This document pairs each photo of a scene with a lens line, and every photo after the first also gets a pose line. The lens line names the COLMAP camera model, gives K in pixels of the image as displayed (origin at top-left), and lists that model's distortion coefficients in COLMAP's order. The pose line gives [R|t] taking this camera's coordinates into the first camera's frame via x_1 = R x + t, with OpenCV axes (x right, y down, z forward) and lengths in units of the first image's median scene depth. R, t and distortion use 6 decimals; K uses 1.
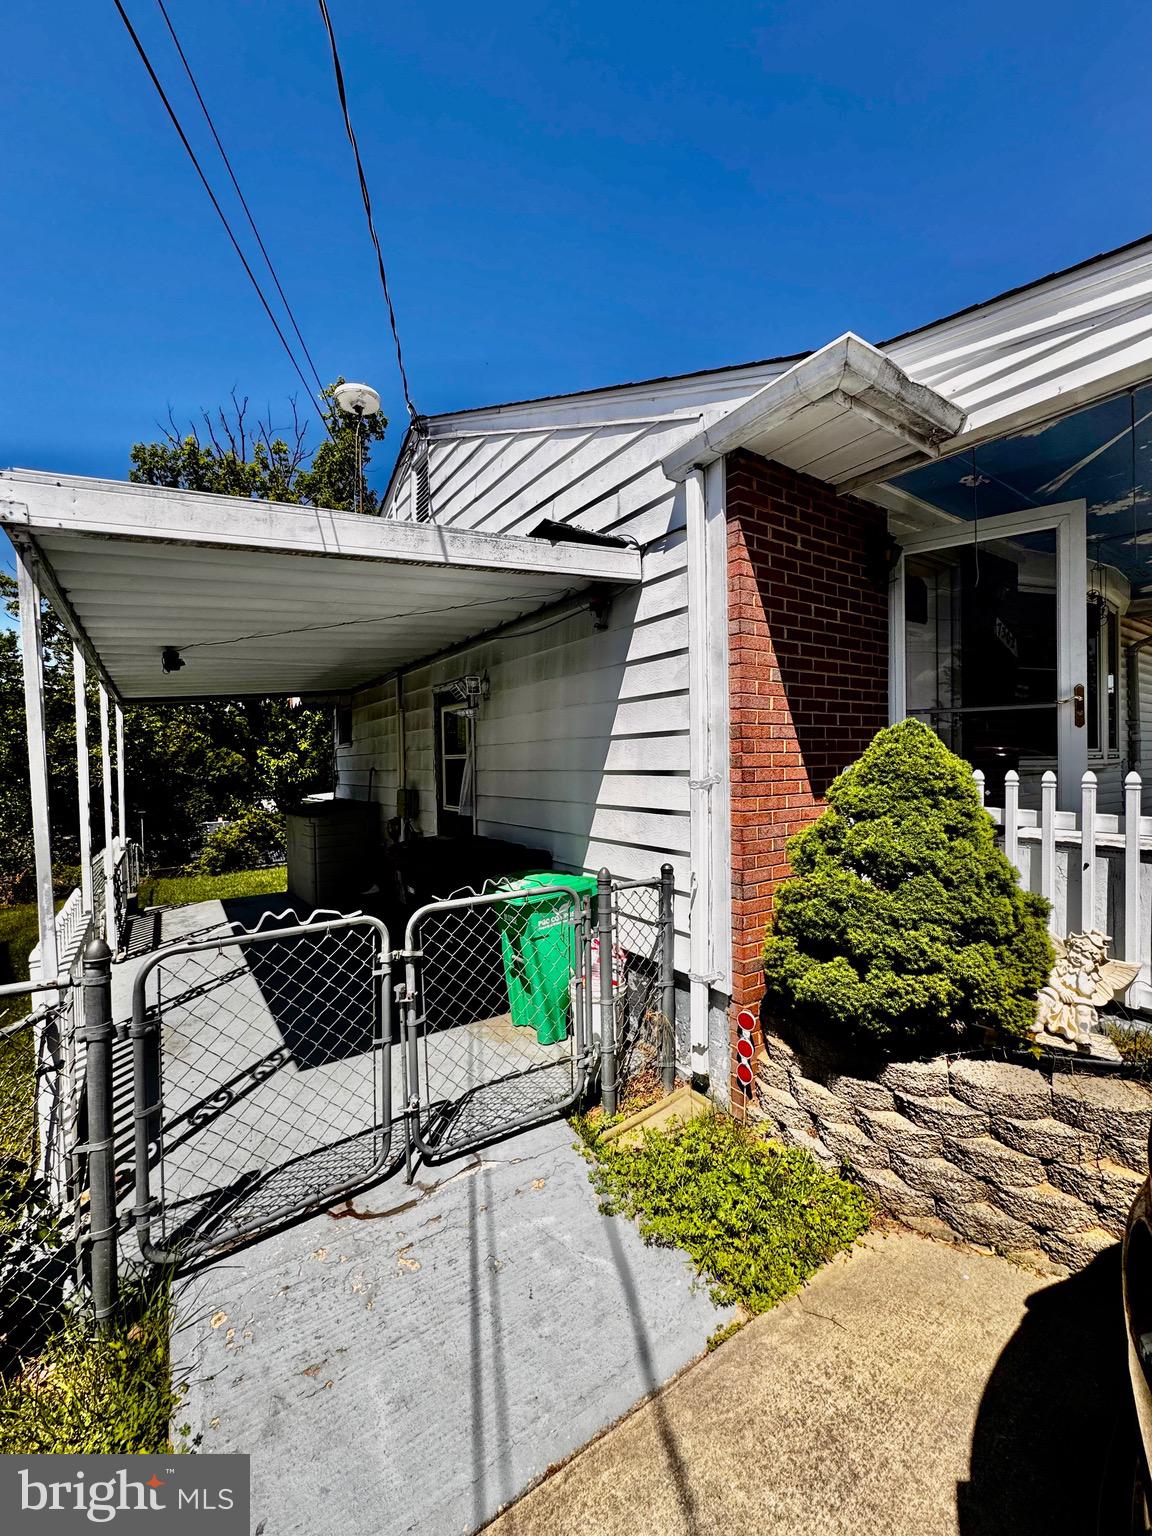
lens RADIAL K [[614.7, 0, 576.0], [0, 614.7, 768.0], [0, 0, 1]] dist [0.000709, 0.000033]
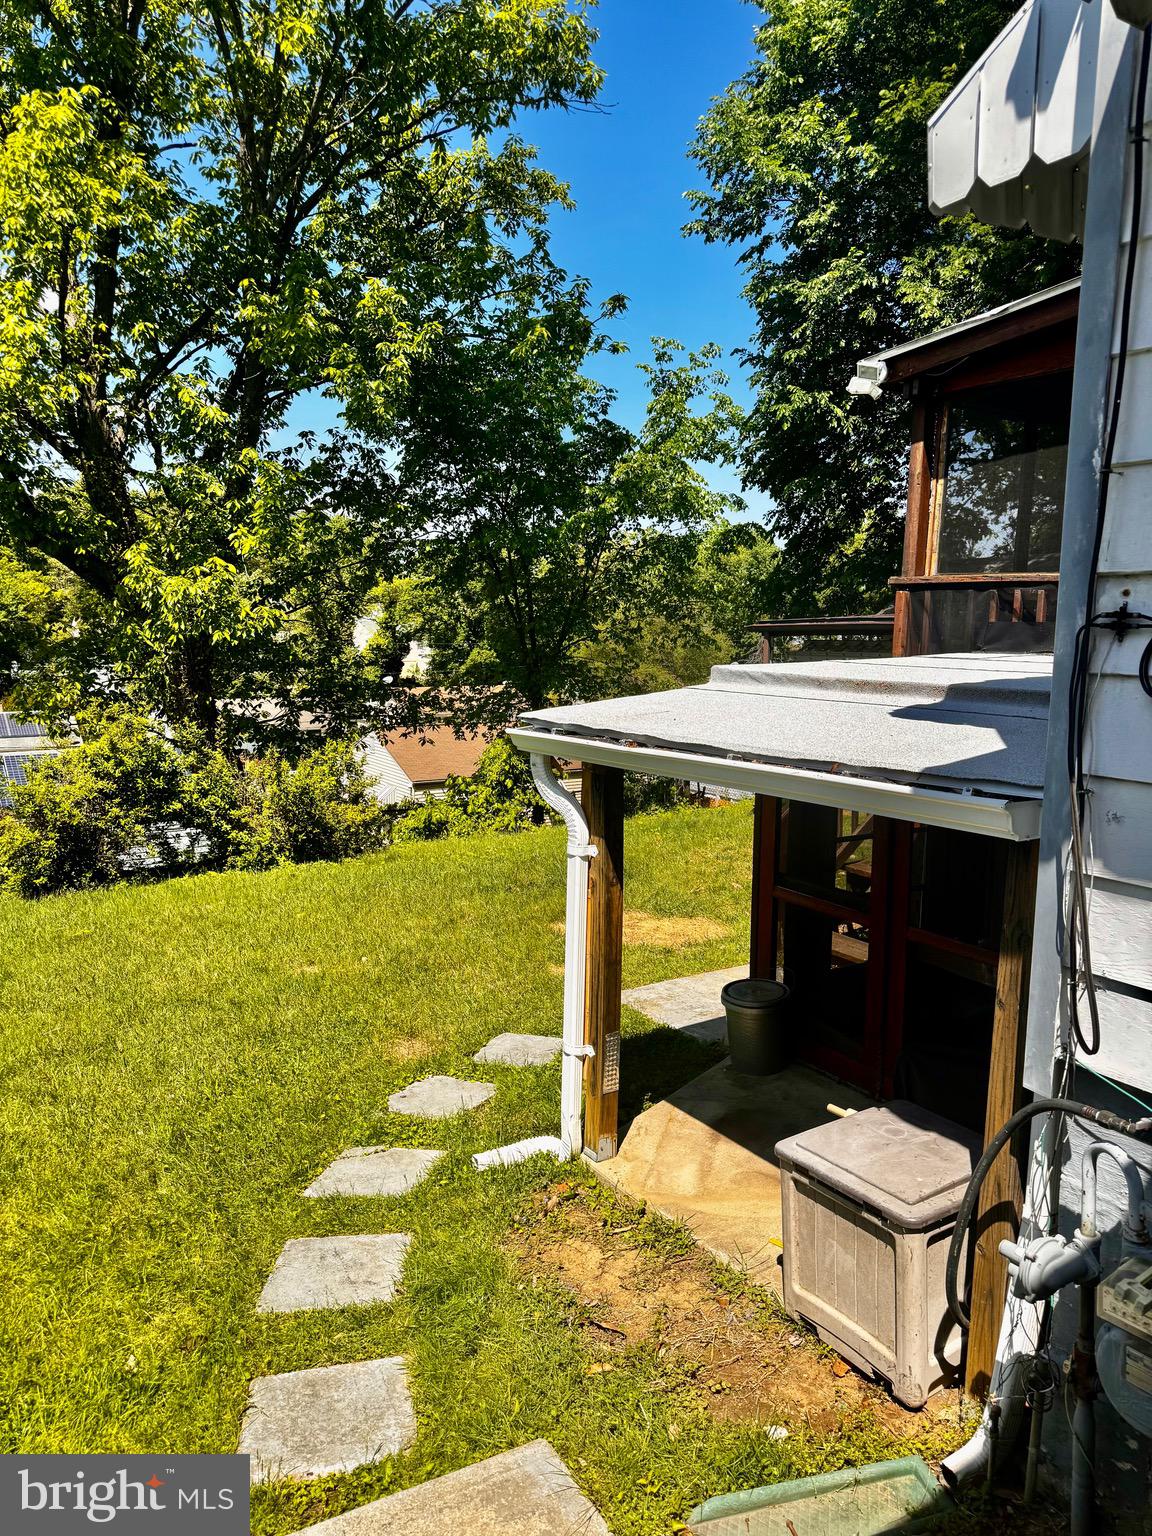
lens RADIAL K [[1092.6, 0, 576.0], [0, 1092.6, 768.0], [0, 0, 1]] dist [0.081500, -0.090214]
pose [[0.999106, 0.024445, -0.034481, -0.225473], [-0.019887, 0.991727, 0.126814, 0.009784], [0.037296, -0.126014, 0.991327, 0.342258]]
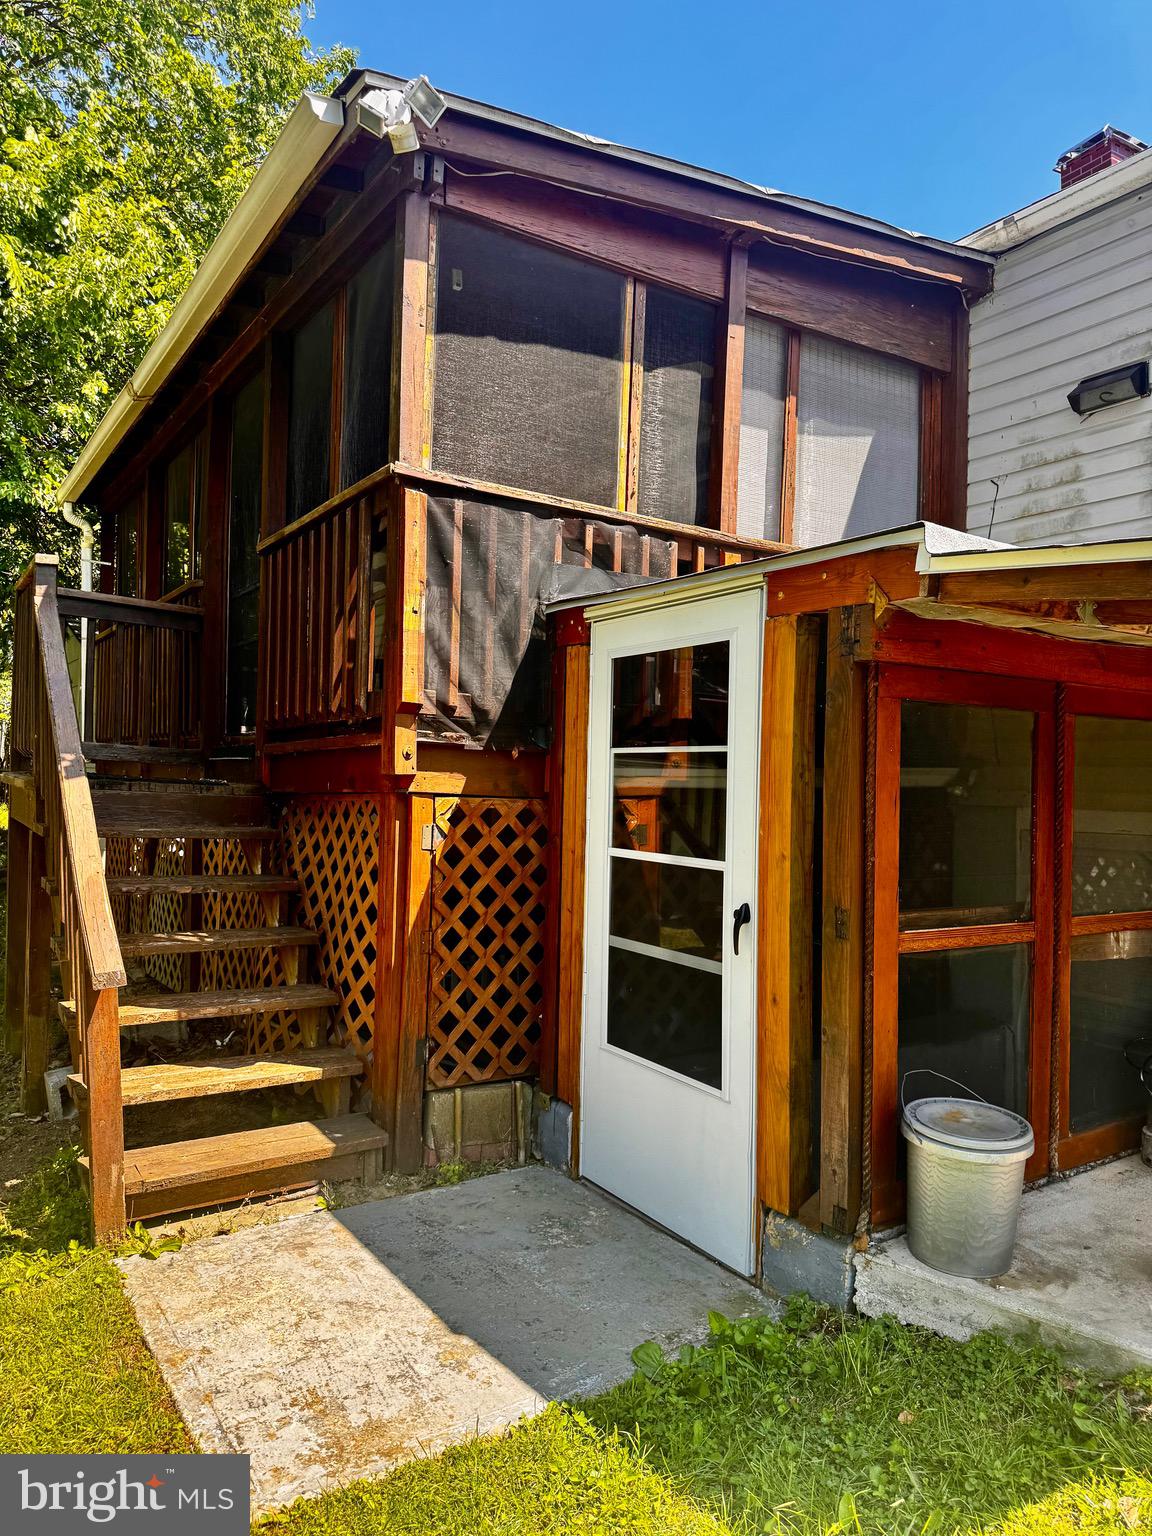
lens RADIAL K [[1092.6, 0, 576.0], [0, 1092.6, 768.0], [0, 0, 1]] dist [0.081500, -0.090214]
pose [[0.032348, 0.018015, 0.999314, -0.336587], [-0.009539, 0.999798, -0.017714, 0.049929], [-0.999431, -0.008959, 0.032514, 0.636007]]
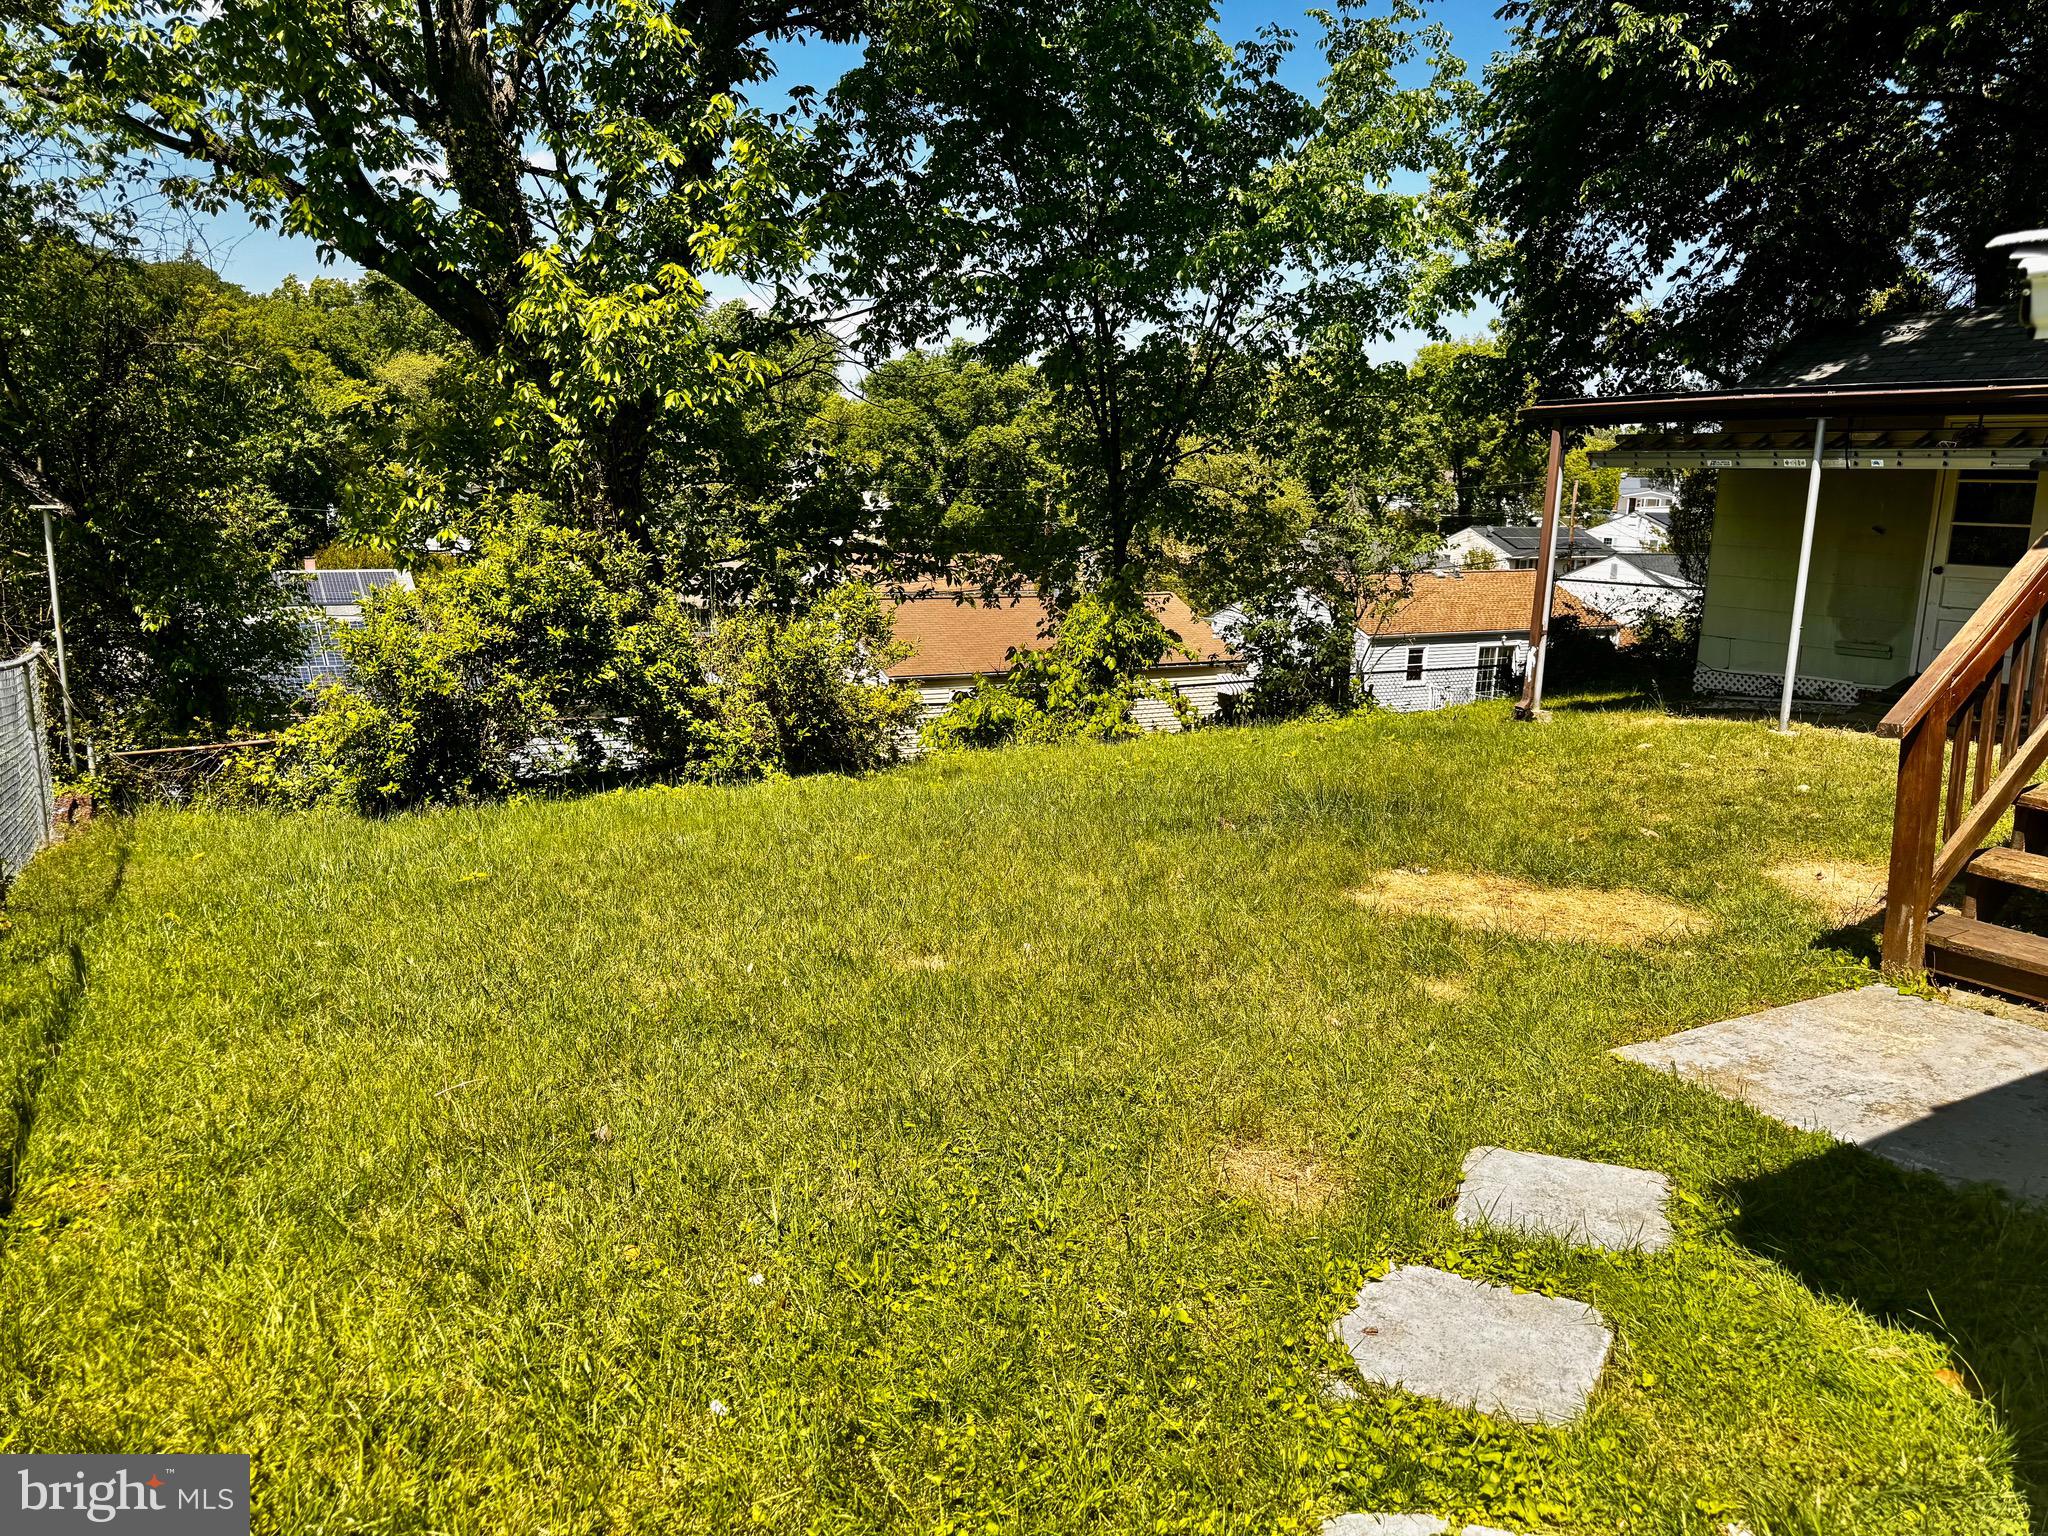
lens RADIAL K [[1456.8, 0, 1012.3], [0, 1456.8, 744.9], [0, 0, 1]] dist [0.081500, -0.090214]
pose [[0.996247, 0.054523, -0.067232, -0.299826], [-0.042127, 0.983902, 0.173674, 0.045910], [0.075619, -0.170190, 0.982506, 0.463381]]
